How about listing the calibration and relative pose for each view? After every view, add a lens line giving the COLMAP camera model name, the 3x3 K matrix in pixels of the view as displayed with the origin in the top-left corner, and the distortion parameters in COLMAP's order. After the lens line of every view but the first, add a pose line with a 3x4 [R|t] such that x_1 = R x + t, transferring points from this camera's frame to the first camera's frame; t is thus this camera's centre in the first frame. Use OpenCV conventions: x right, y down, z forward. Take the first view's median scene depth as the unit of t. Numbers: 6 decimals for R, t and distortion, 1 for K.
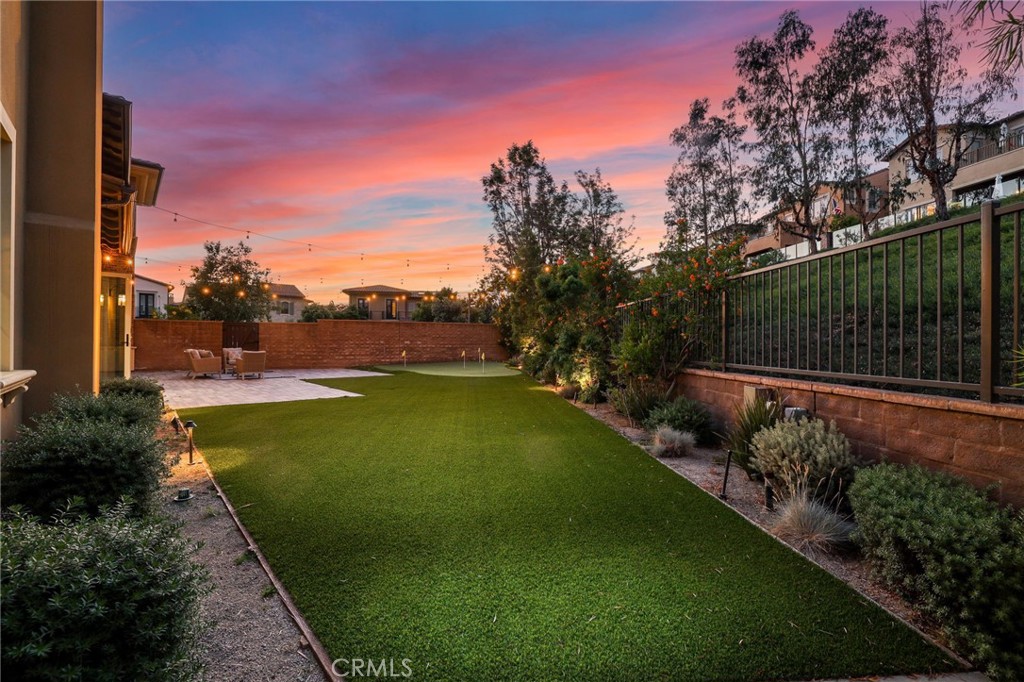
lens RADIAL K [[447.4, 0, 513.8], [0, 447.4, 338.7], [0, 0, 1]] dist [-0.020614, 0.000115]
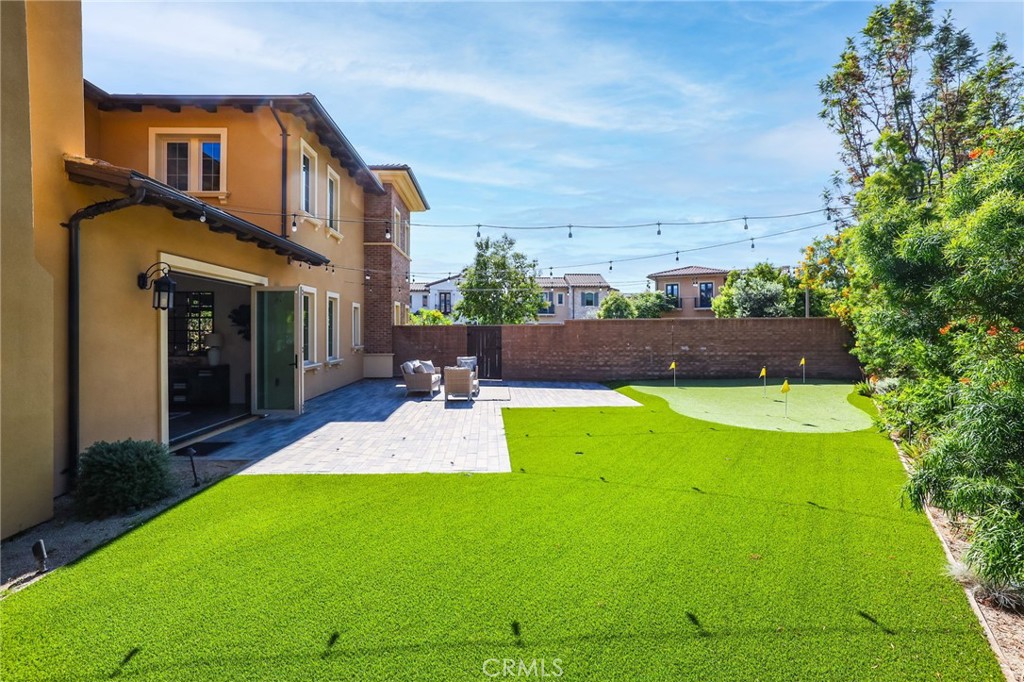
lens RADIAL K [[484.8, 0, 511.7], [0, 484.8, 336.2], [0, 0, 1]] dist [-0.025368, 0.008607]
pose [[0.770024, 0.001516, -0.638014, 0.029553], [0.012880, 0.999756, 0.017920, -0.023622], [0.637885, -0.022017, 0.769816, 0.210334]]
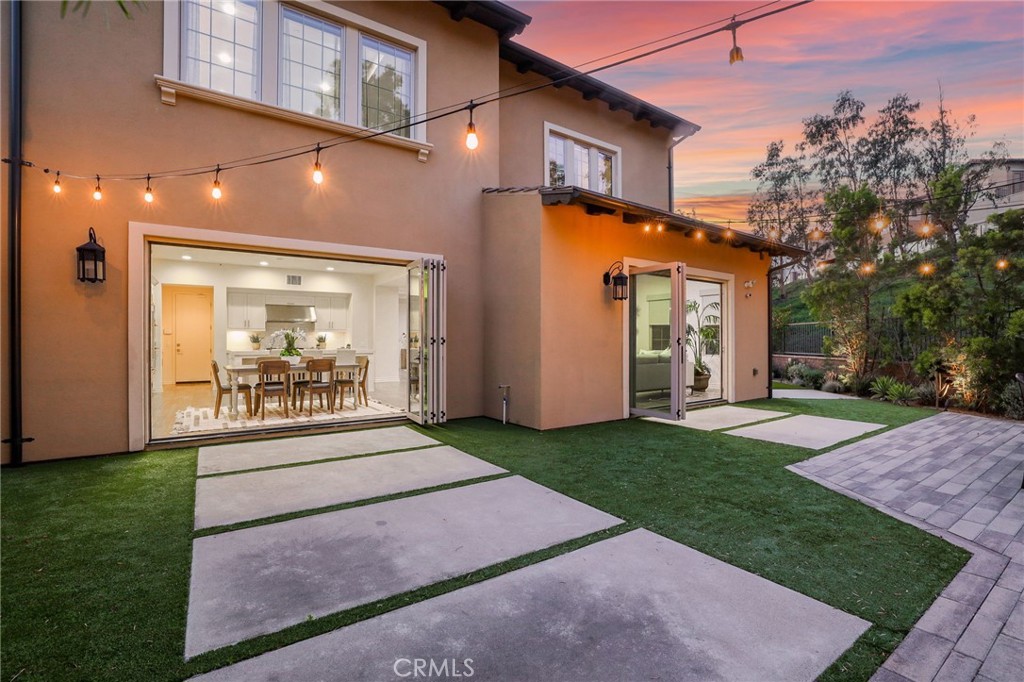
lens RADIAL K [[459.8, 0, 526.6], [0, 459.8, 337.2], [0, 0, 1]] dist [-0.027907, 0.007105]
pose [[0.994035, -0.009066, -0.108687, -0.197081], [0.009002, 0.999959, -0.001079, -0.012590], [0.108692, 0.000094, 0.994075, -0.482151]]
